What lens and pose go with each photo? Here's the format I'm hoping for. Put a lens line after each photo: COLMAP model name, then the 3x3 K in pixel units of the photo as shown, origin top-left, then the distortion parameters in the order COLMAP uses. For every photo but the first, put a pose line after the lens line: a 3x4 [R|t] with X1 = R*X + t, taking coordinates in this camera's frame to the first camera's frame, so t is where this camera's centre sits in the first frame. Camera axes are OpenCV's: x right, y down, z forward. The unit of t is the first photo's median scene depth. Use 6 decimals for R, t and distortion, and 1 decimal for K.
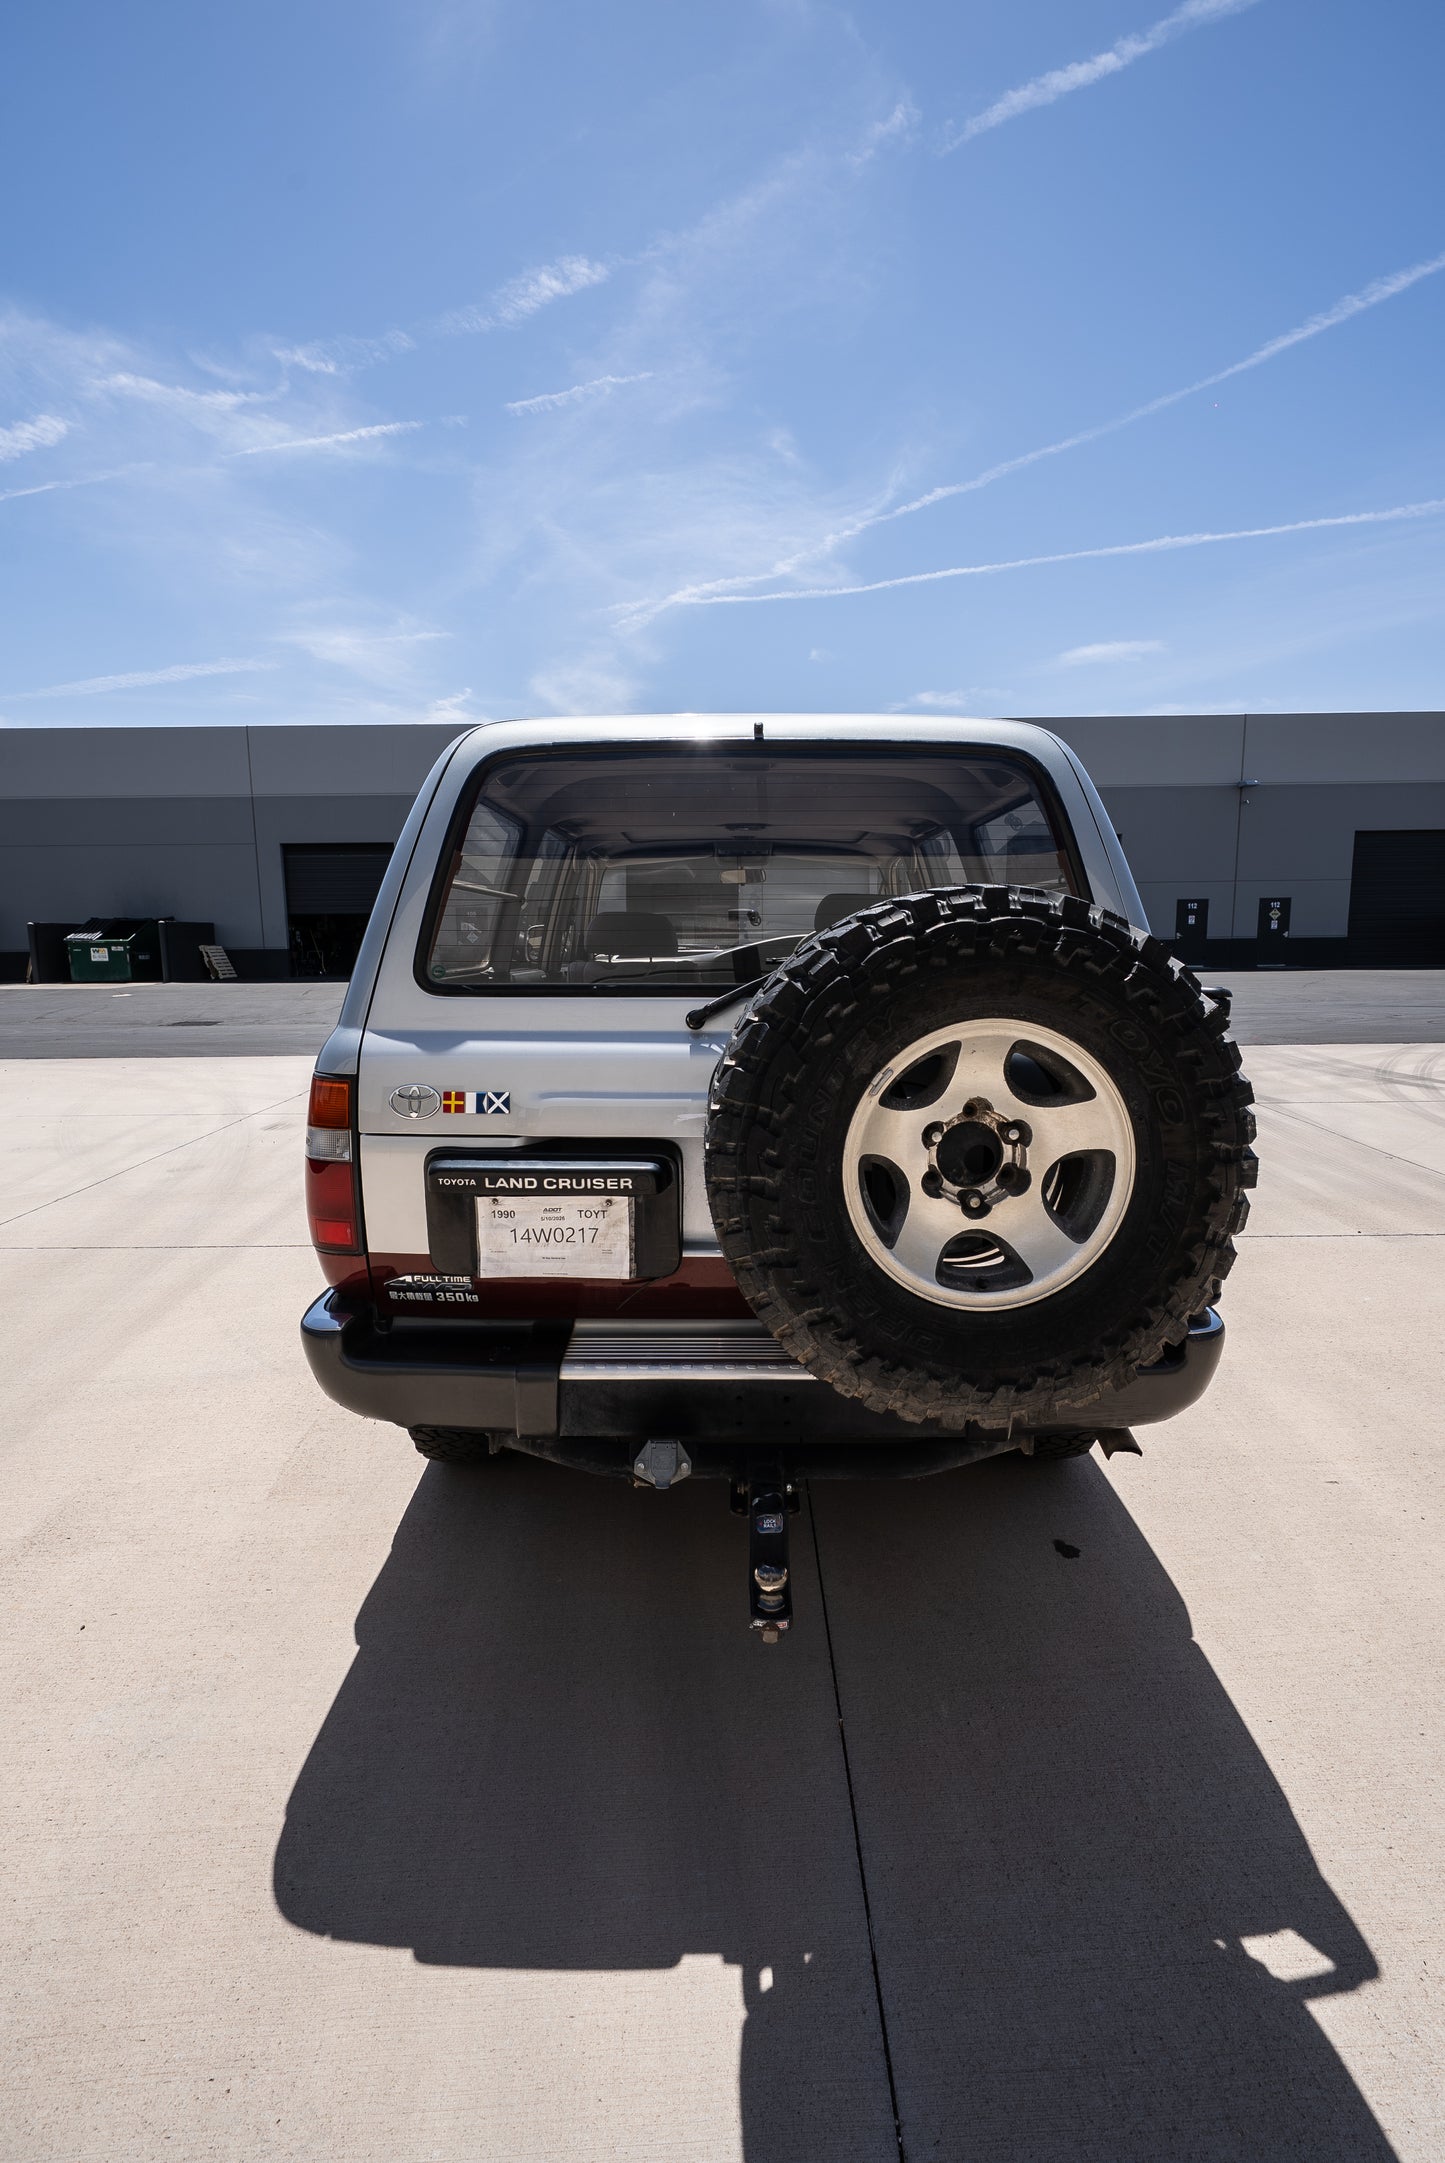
lens RADIAL K [[944.2, 0, 692.4], [0, 944.2, 1083.0], [0, 0, 1]] dist [0.012341, 0.000350]
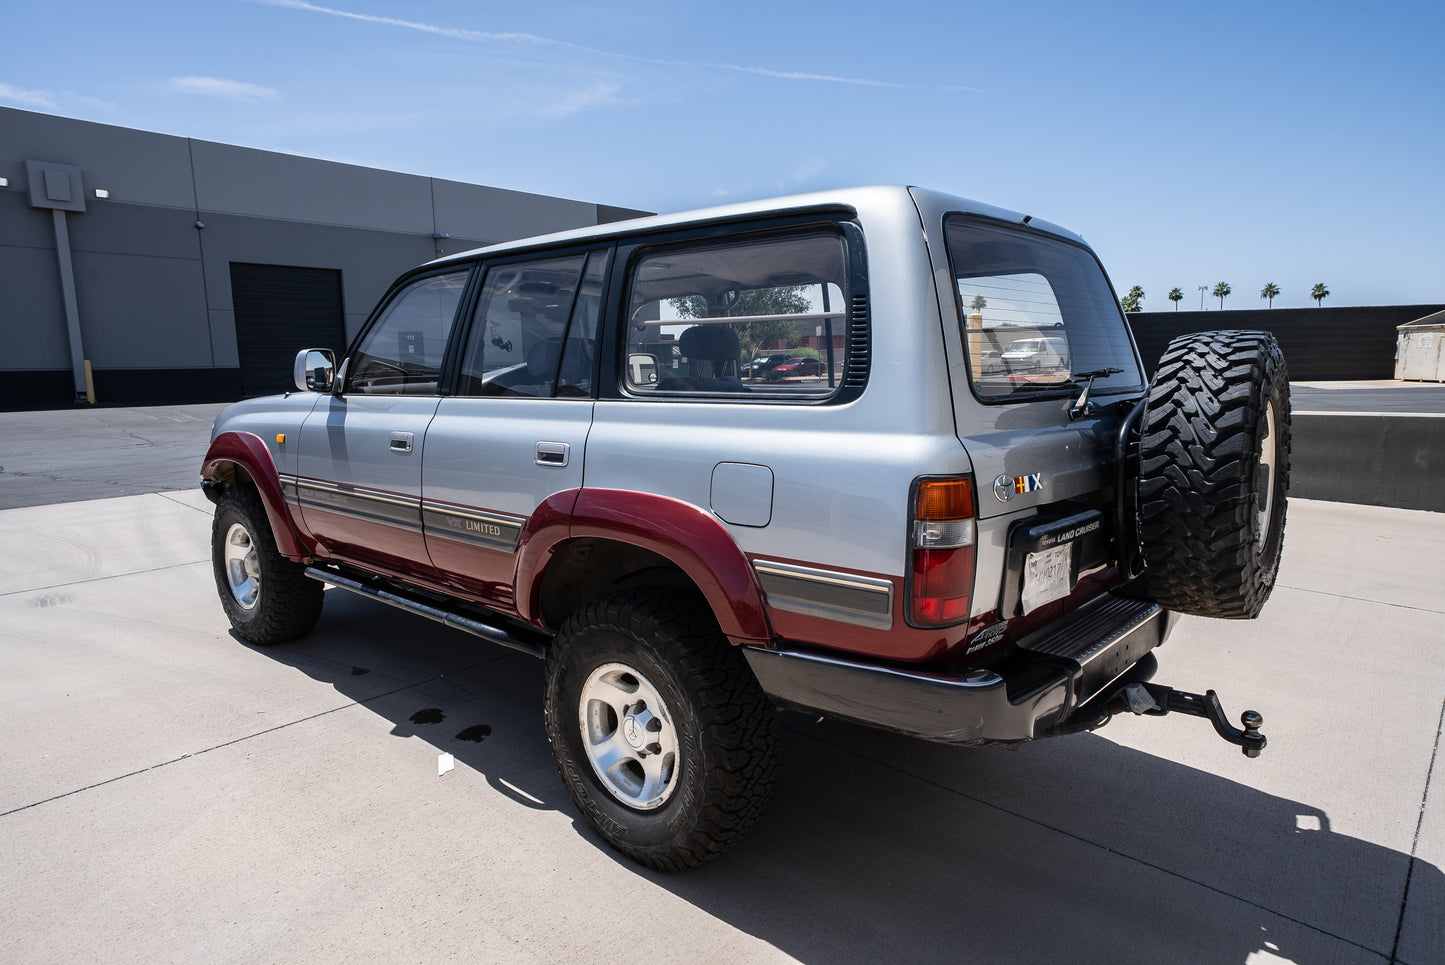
lens RADIAL K [[893.3, 0, 679.3], [0, 893.3, 486.3], [0, 0, 1]] dist [0.029278, 0.001698]
pose [[0.666606, -0.105216, 0.737947, -1.478336], [0.118582, 0.992349, 0.034370, -0.076752], [-0.735918, 0.064596, 0.673983, 0.502335]]
